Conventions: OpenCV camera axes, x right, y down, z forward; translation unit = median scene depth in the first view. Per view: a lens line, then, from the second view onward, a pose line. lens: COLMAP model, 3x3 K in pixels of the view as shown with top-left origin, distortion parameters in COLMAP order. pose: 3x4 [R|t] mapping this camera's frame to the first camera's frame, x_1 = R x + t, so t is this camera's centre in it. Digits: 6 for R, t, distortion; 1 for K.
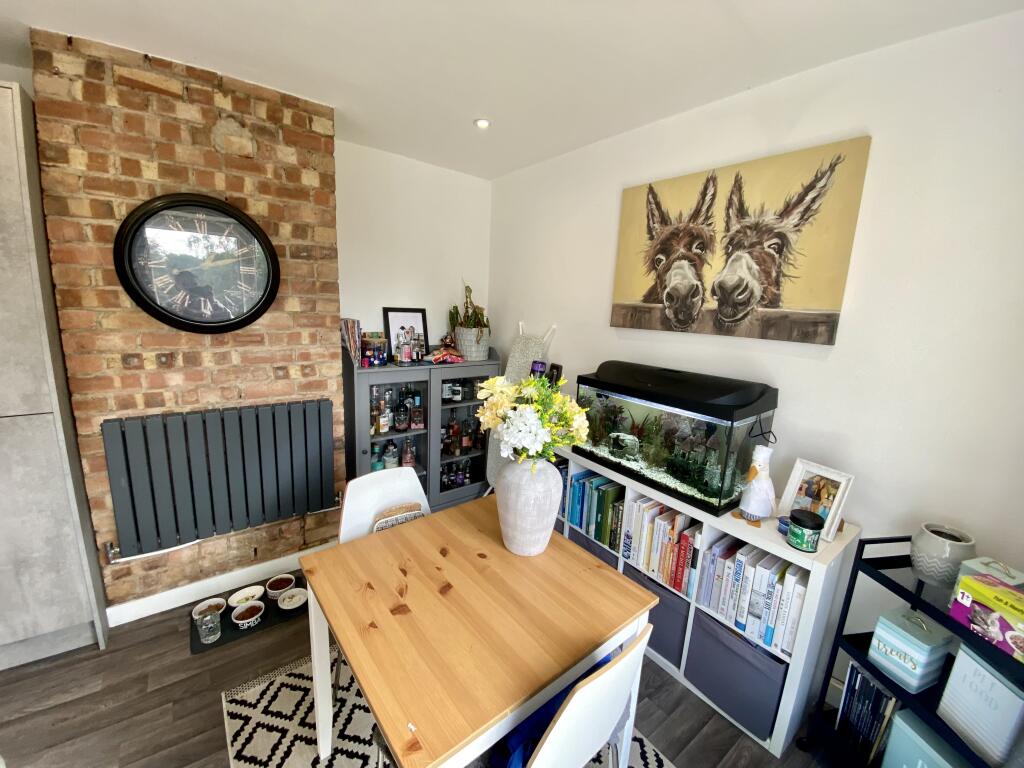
lens RADIAL K [[414.5, 0, 512.0], [0, 414.5, 384.0], [0, 0, 1]] dist [0.000328, -0.011940]
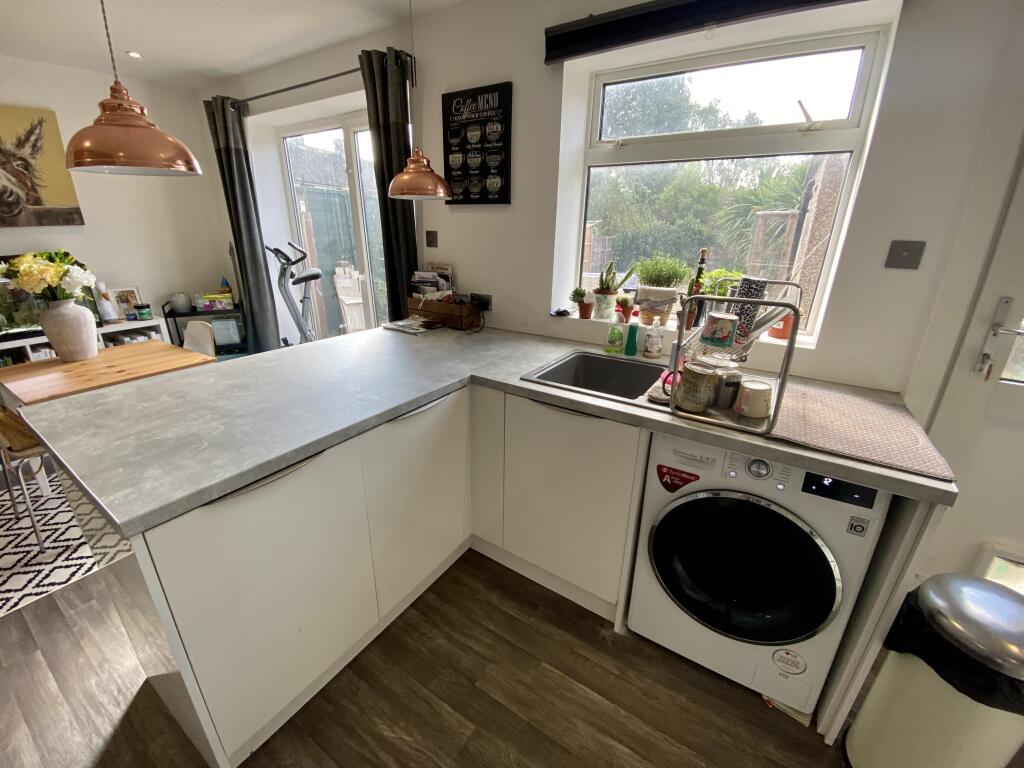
lens RADIAL K [[414.5, 0, 512.0], [0, 414.5, 384.0], [0, 0, 1]] dist [0.000328, -0.011940]
pose [[-0.345544, -0.377971, 0.858916, -1.617923], [0.154343, 0.879940, 0.449315, 0.010635], [-0.925623, 0.287826, -0.245721, -0.134647]]
